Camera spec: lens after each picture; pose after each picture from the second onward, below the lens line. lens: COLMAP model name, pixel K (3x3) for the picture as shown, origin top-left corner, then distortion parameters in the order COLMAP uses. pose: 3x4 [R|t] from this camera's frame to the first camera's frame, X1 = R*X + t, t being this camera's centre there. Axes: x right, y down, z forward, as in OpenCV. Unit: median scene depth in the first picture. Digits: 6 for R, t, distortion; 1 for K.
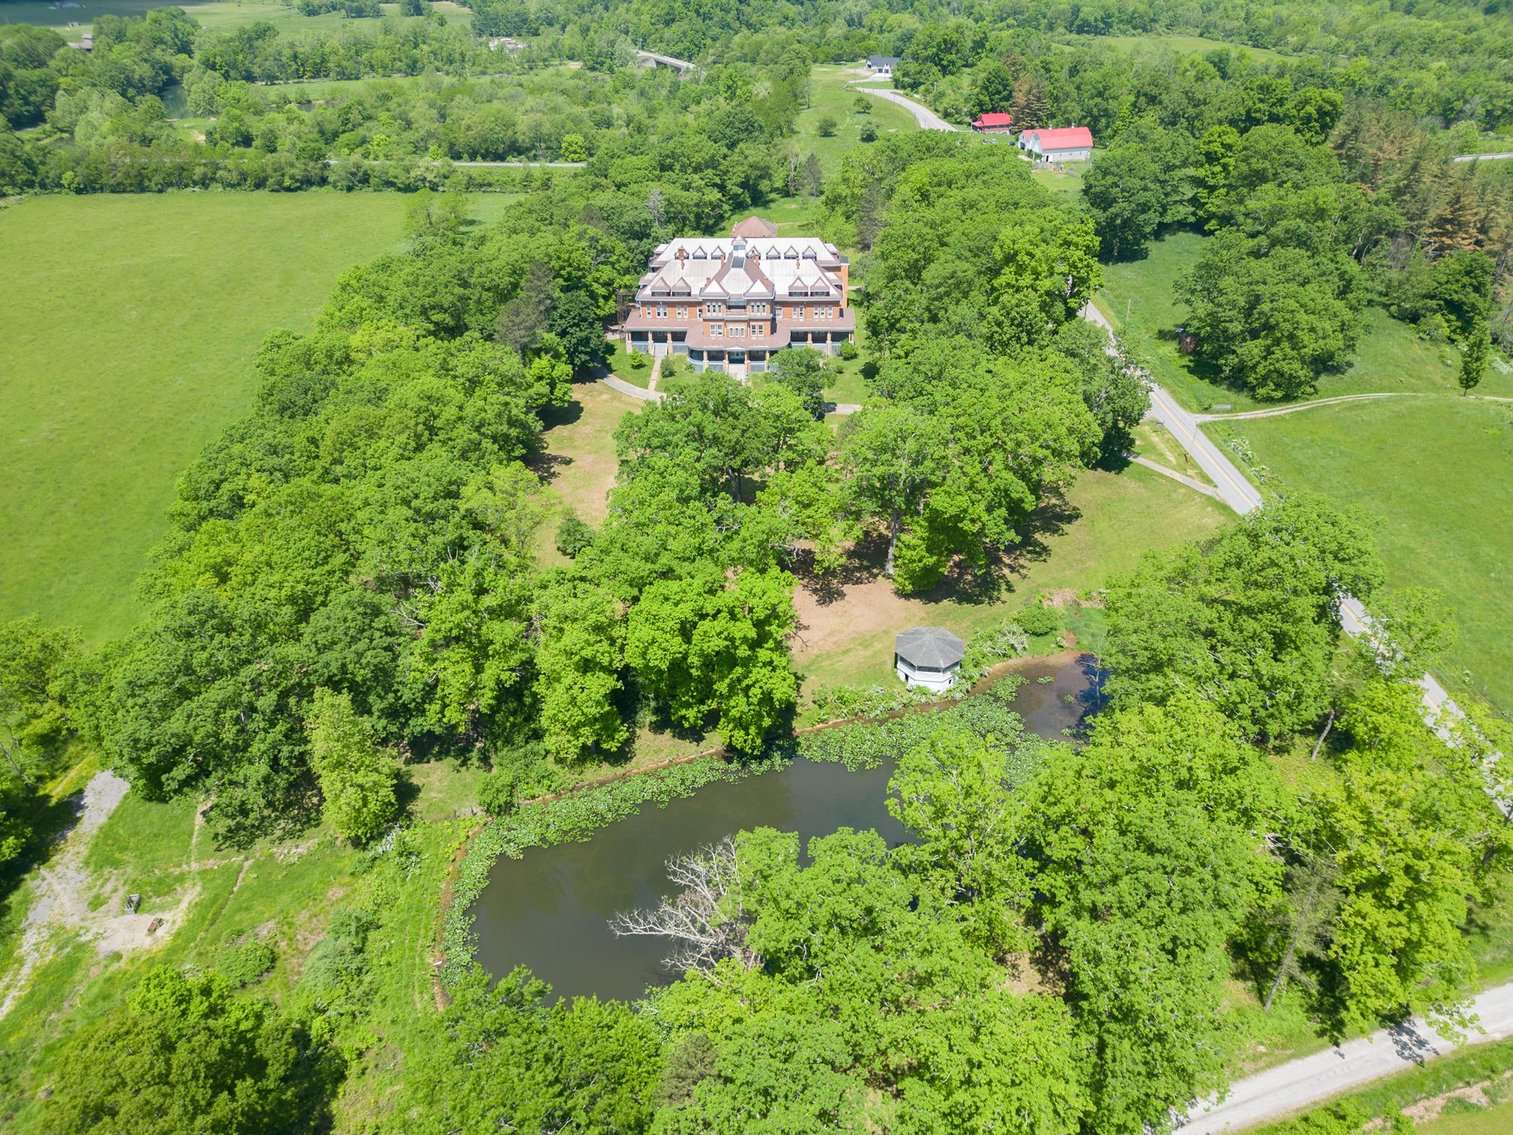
lens RADIAL K [[1082.6, 0, 766.1], [0, 1082.6, 565.8], [0, 0, 1]] dist [0.079253, -0.074110]
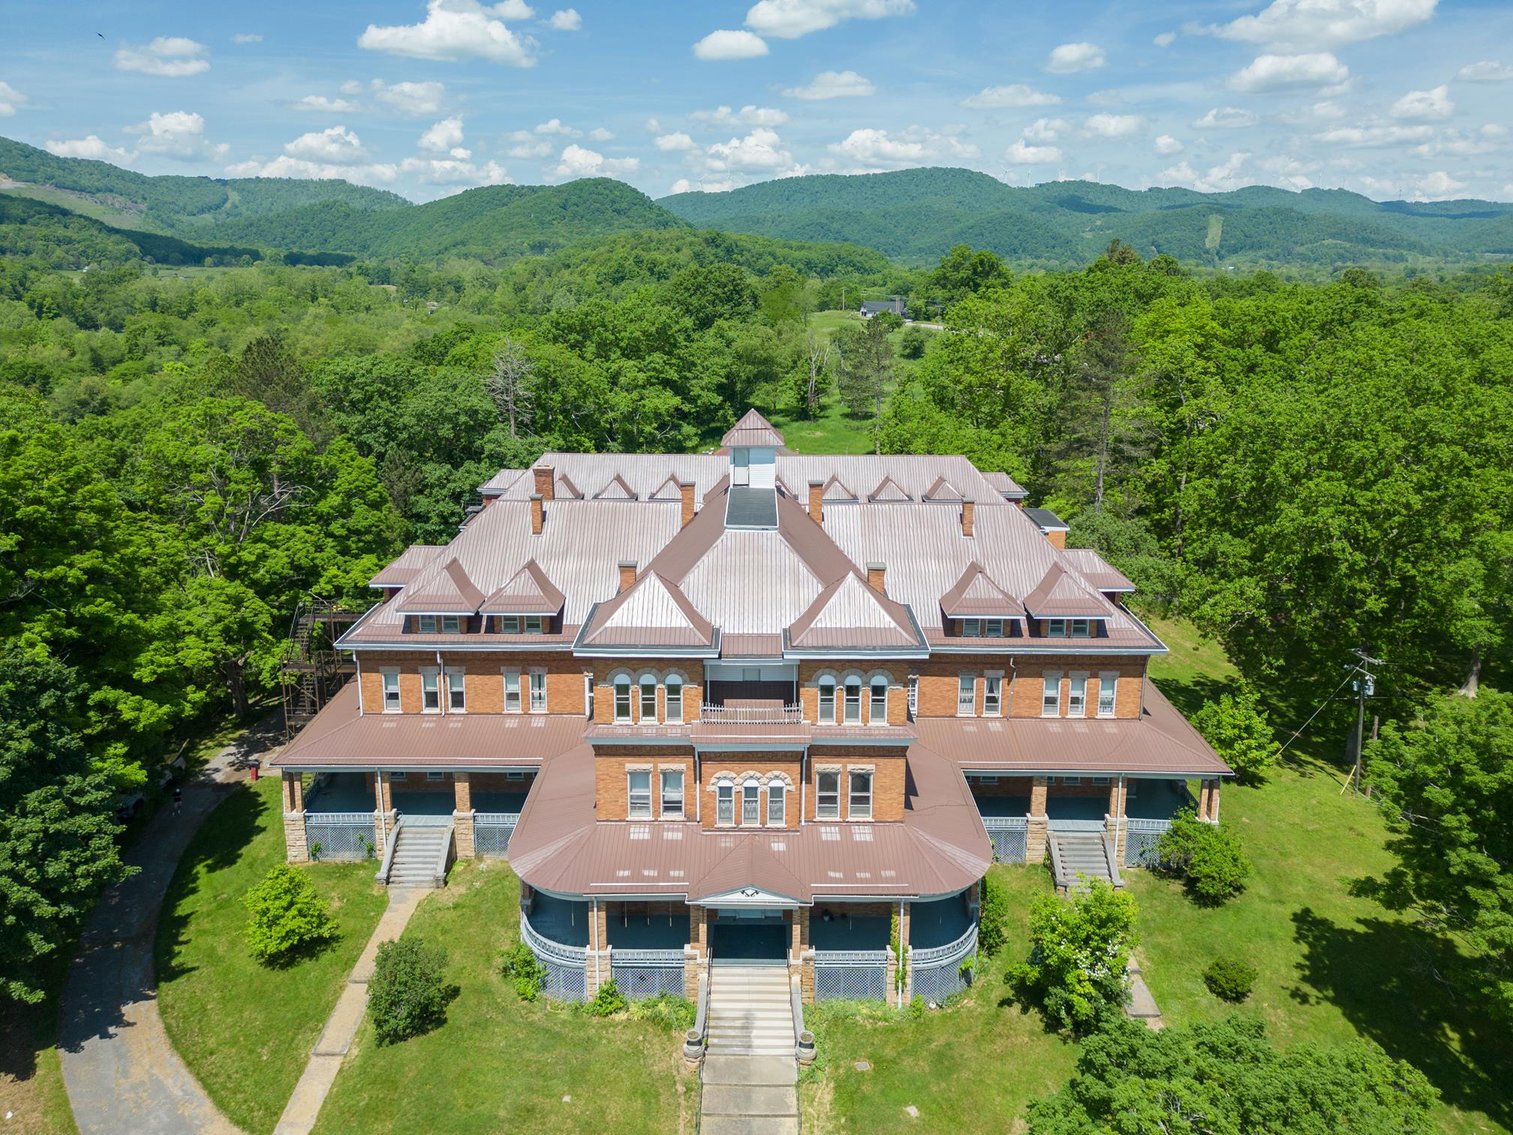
lens RADIAL K [[1092.5, 0, 759.7], [0, 1092.5, 508.0], [0, 0, 1]] dist [0.089152, -0.100311]
pose [[0.999172, 0.009576, 0.039547, -0.025090], [0.003119, 0.951032, -0.309077, -0.149079], [-0.040570, 0.308945, 0.950214, 0.567038]]
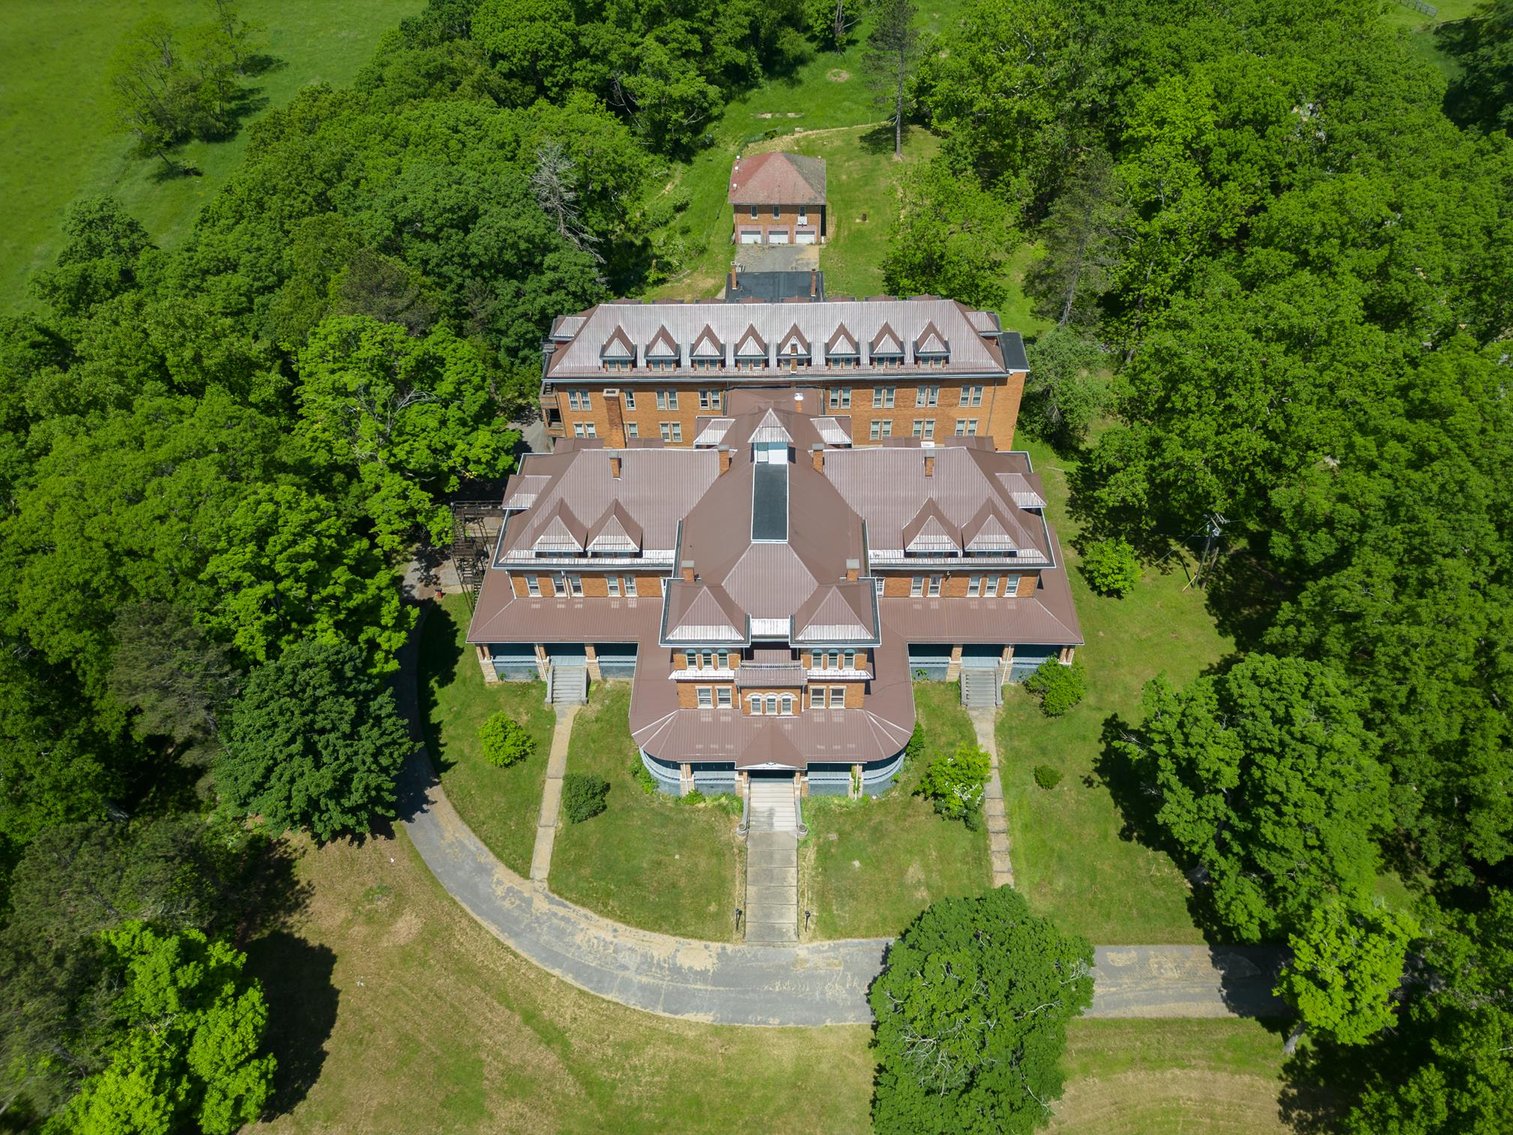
lens RADIAL K [[1077.4, 0, 760.9], [0, 1077.4, 571.9], [0, 0, 1]] dist [0.085019, -0.118480]
pose [[0.999832, -0.017530, 0.005382, -0.023026], [0.015587, 0.967050, 0.254110, -0.255399], [-0.009659, -0.253984, 0.967160, 0.486784]]
